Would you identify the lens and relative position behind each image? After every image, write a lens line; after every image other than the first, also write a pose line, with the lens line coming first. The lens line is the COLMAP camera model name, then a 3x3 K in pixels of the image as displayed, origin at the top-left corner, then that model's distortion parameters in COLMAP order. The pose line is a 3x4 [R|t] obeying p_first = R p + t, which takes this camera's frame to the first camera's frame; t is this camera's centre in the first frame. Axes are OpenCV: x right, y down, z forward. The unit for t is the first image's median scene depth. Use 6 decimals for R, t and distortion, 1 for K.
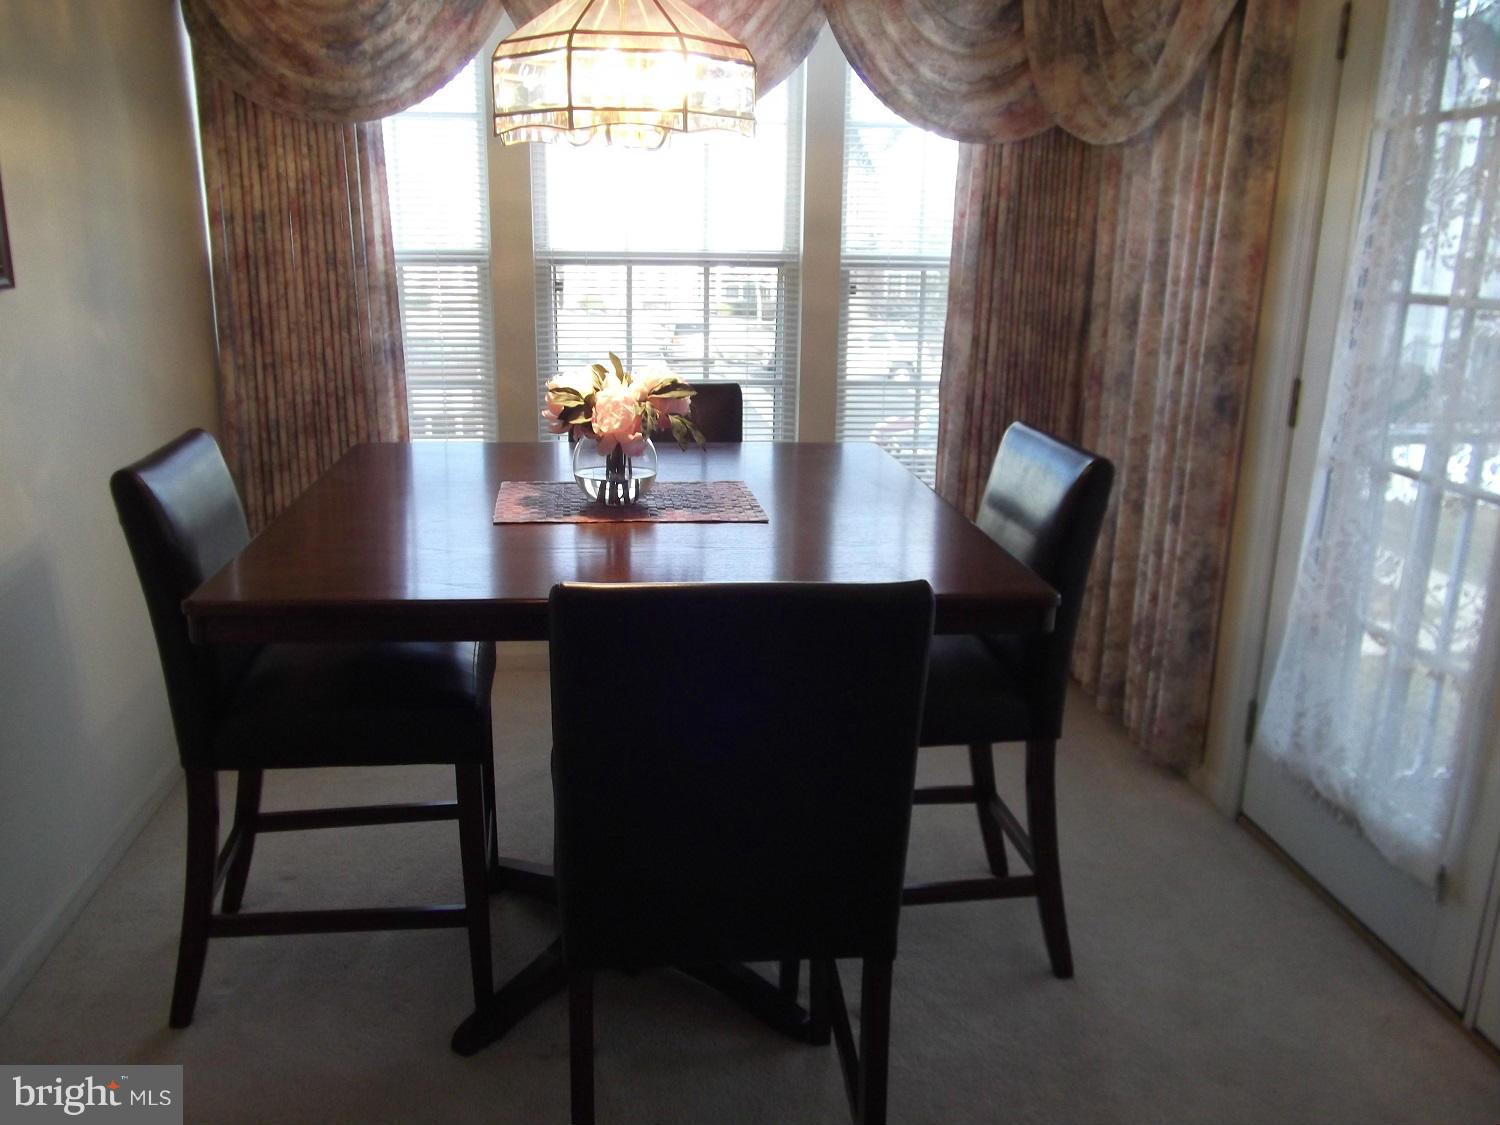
lens RADIAL K [[1251.7, 0, 726.3], [0, 1251.7, 558.4], [0, 0, 1]] dist [-0.021028, 0.022414]
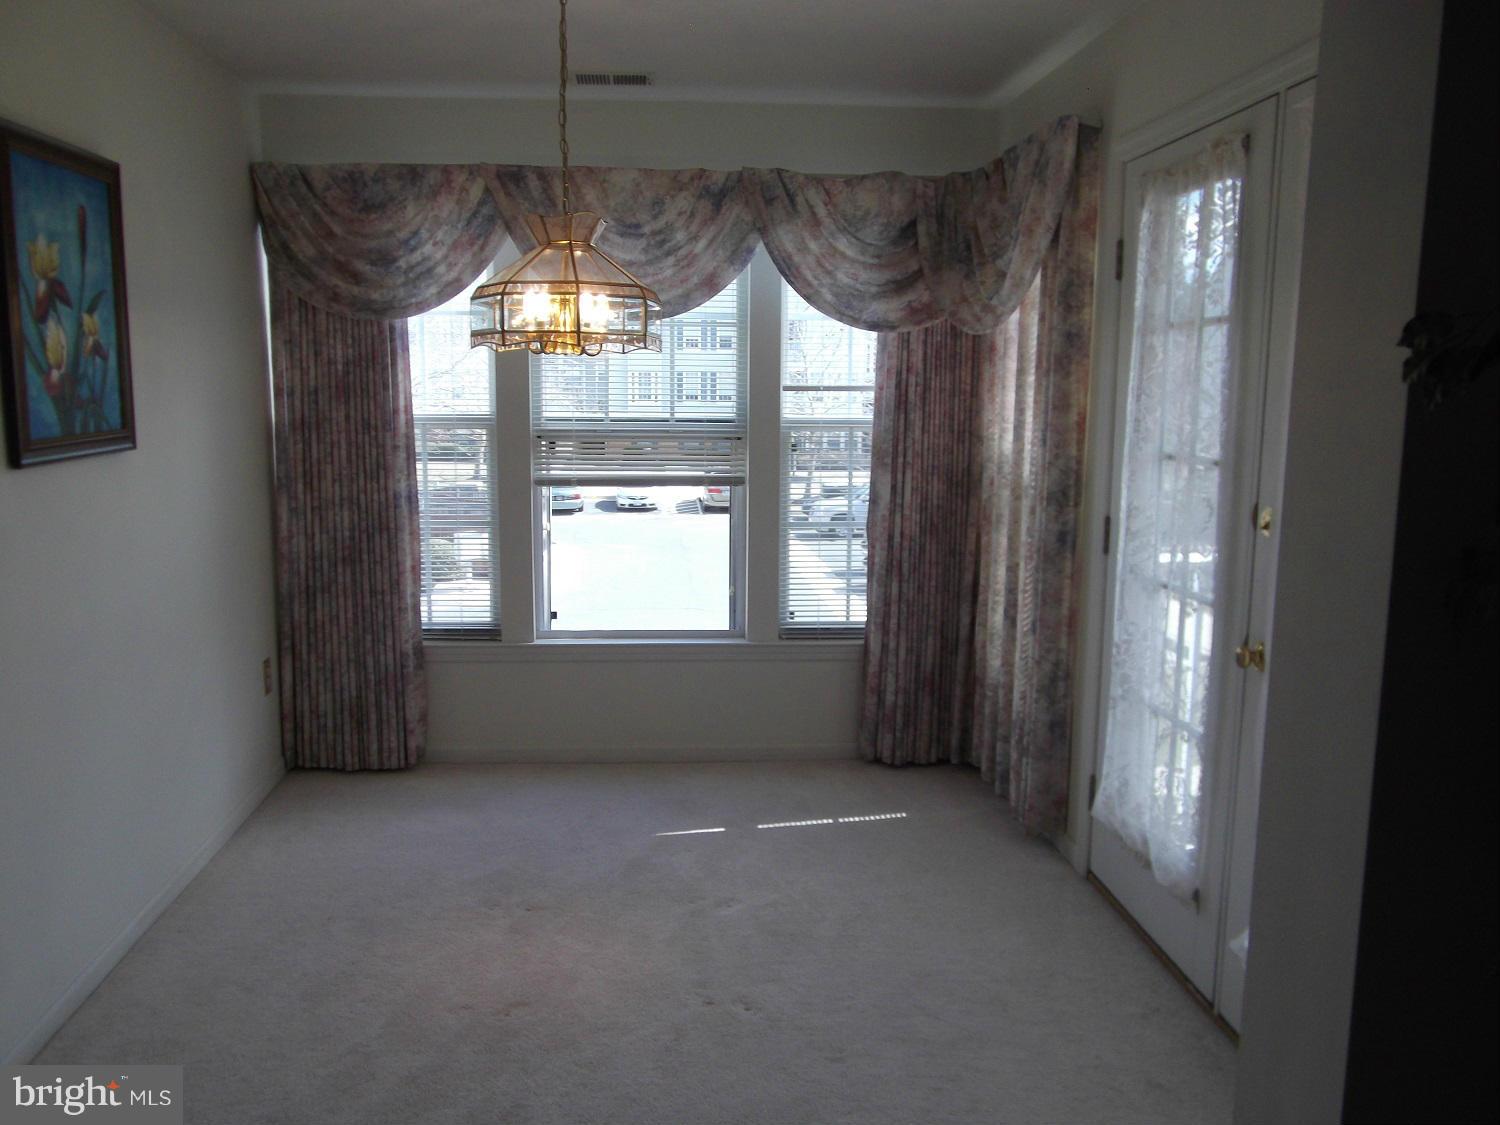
lens RADIAL K [[1251.7, 0, 726.3], [0, 1251.7, 558.4], [0, 0, 1]] dist [-0.021028, 0.022414]
pose [[0.999452, 0.001786, -0.033063, 0.087656], [-0.005703, 0.992908, -0.118747, 0.042908], [0.032617, 0.118870, 0.992374, -0.227445]]
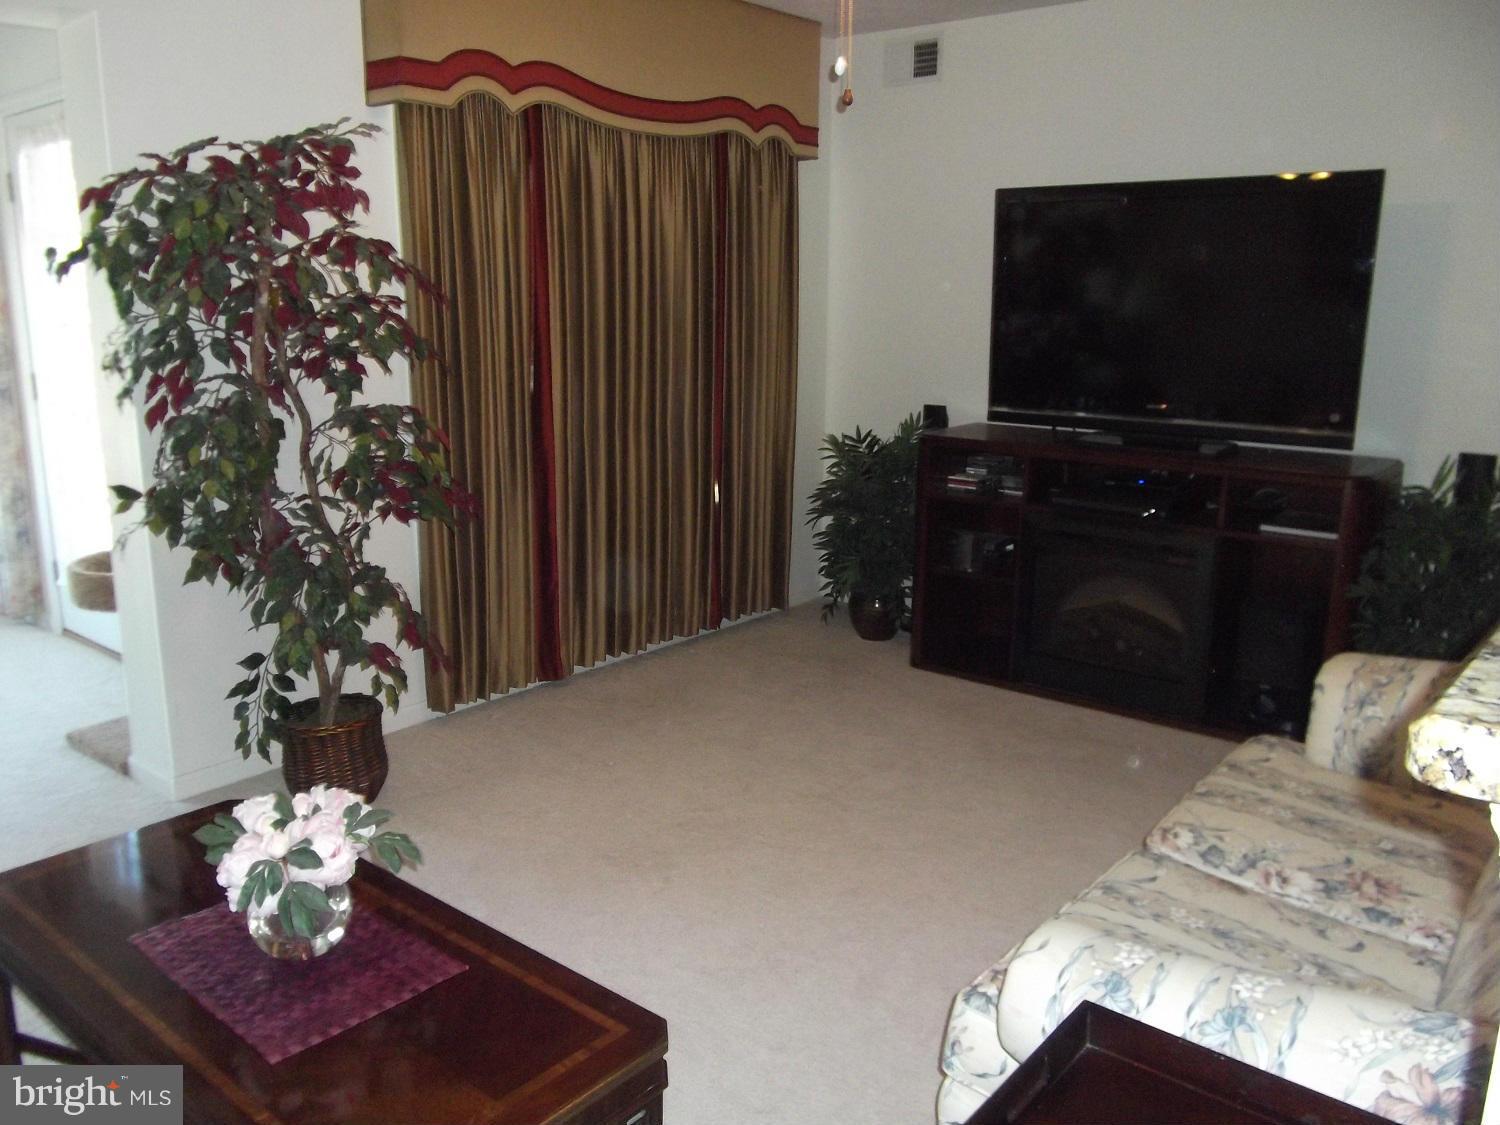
lens RADIAL K [[1251.7, 0, 726.3], [0, 1251.7, 558.4], [0, 0, 1]] dist [-0.021028, 0.022414]
pose [[0.746232, -0.156188, 0.647104, -0.001997], [0.190754, 0.981492, 0.016922, 0.225782], [-0.637770, 0.110810, 0.762214, -0.799052]]
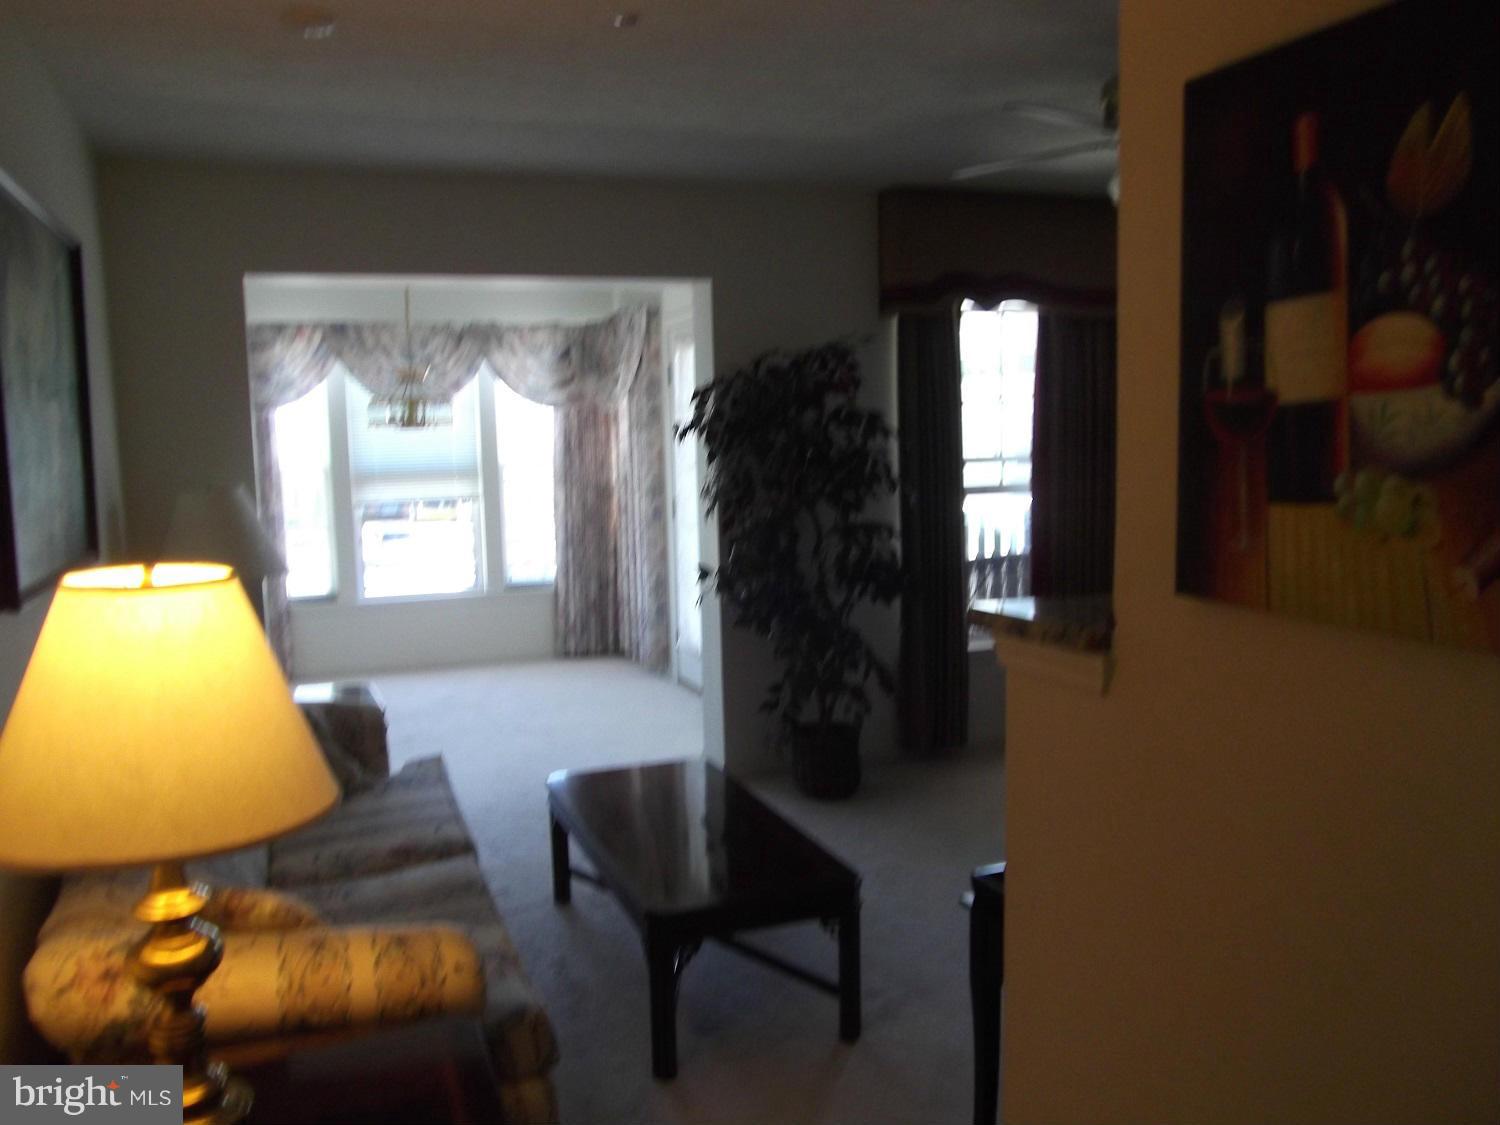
lens RADIAL K [[1251.7, 0, 726.3], [0, 1251.7, 558.4], [0, 0, 1]] dist [-0.021028, 0.022414]
pose [[0.969534, -0.060220, 0.237439, -0.056439], [0.098681, 0.983195, -0.153586, 0.321627], [-0.224200, 0.172338, 0.959184, -1.241474]]
